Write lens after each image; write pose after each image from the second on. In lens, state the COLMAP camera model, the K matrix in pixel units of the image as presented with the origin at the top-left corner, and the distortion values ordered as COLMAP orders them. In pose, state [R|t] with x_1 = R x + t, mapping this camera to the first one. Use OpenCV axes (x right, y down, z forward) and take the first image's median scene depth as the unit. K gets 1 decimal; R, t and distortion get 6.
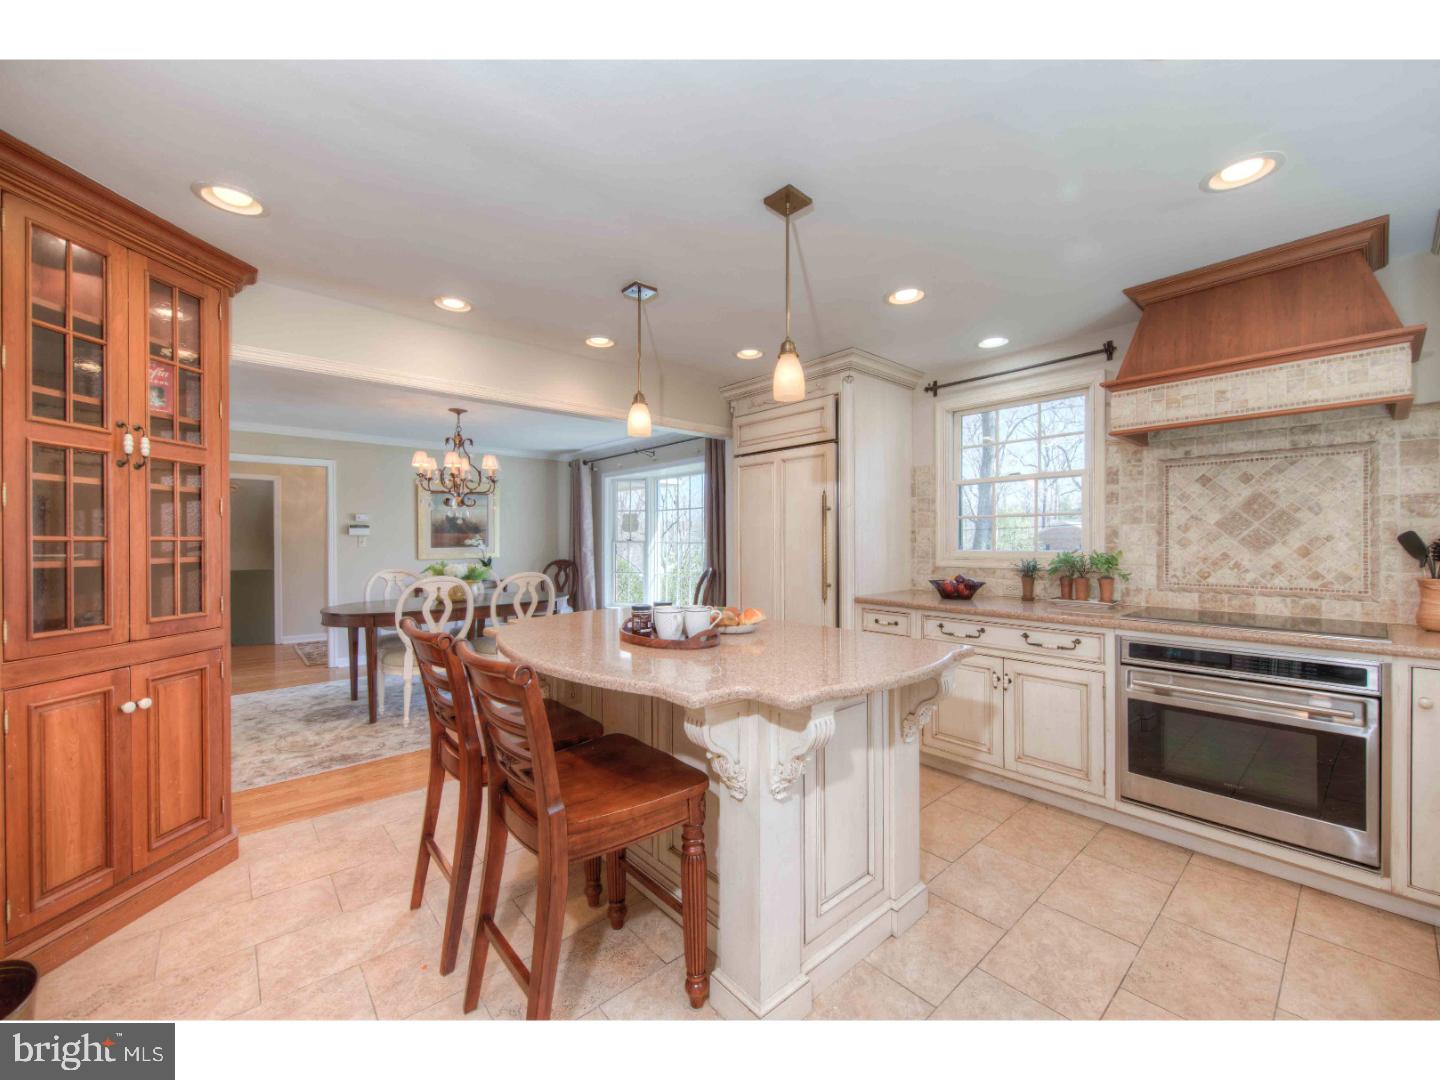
lens RADIAL K [[570.7, 0, 720.0], [0, 570.7, 540.0], [0, 0, 1]] dist [-0.000042, -0.000010]
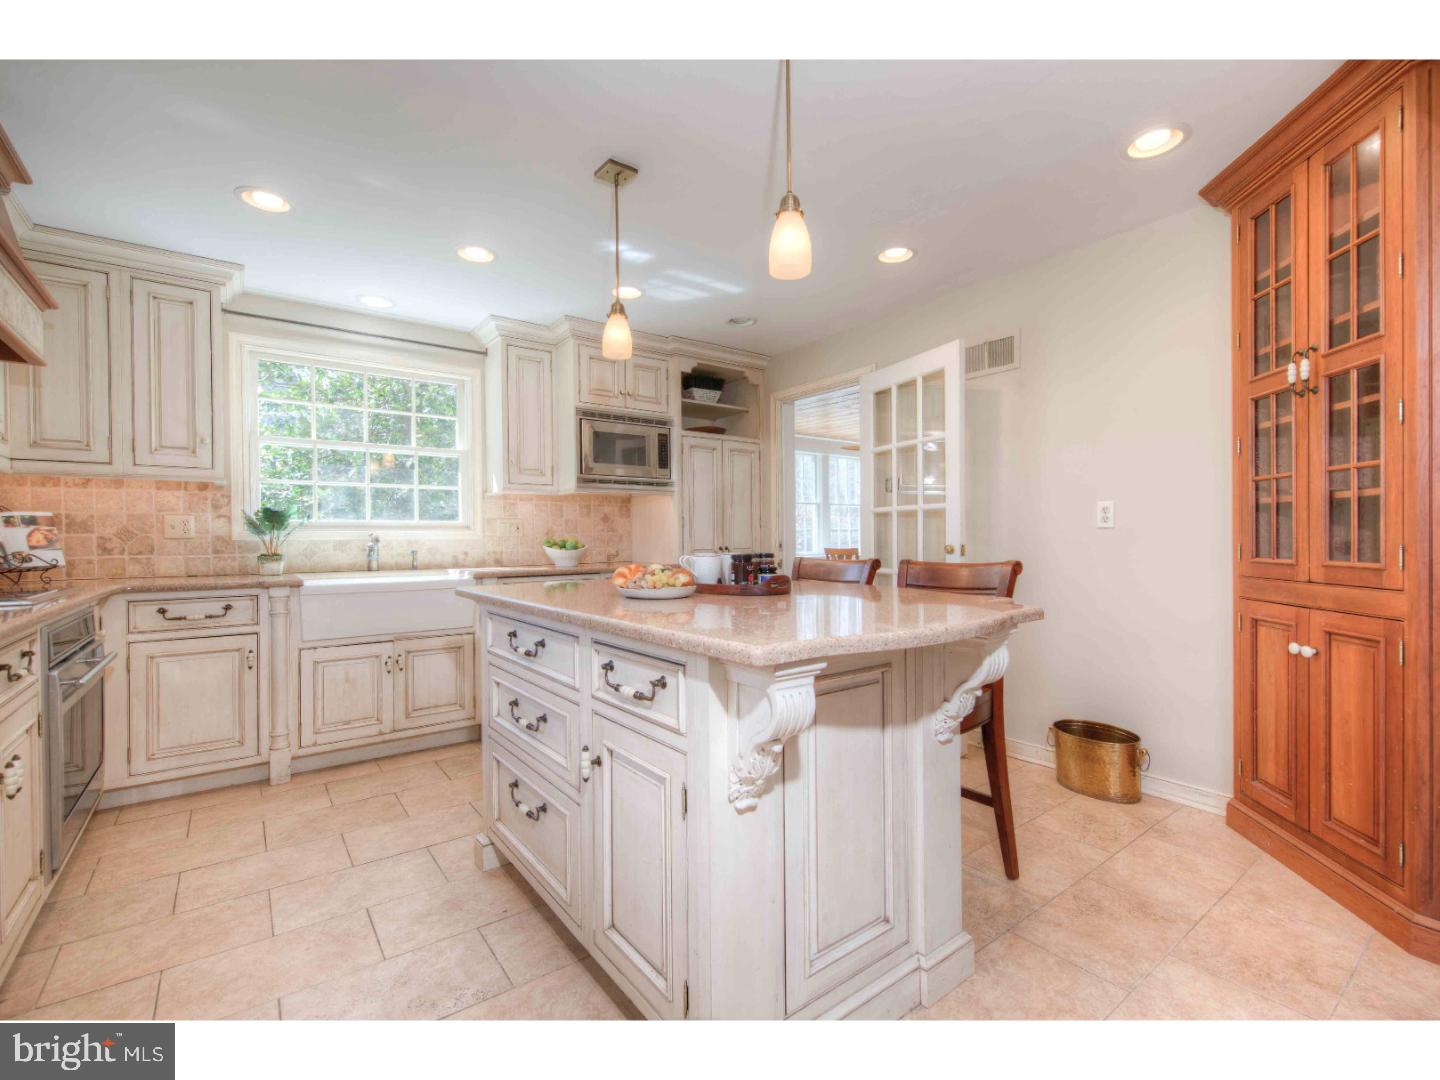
lens RADIAL K [[643.7, 0, 720.0], [0, 643.7, 540.0], [0, 0, 1]] dist [0.000639, -0.000043]
pose [[-0.997684, 0.008456, 0.067485, -0.139173], [0.008819, 0.999948, 0.005083, 0.091580], [-0.067439, 0.005666, -0.997707, 2.015719]]
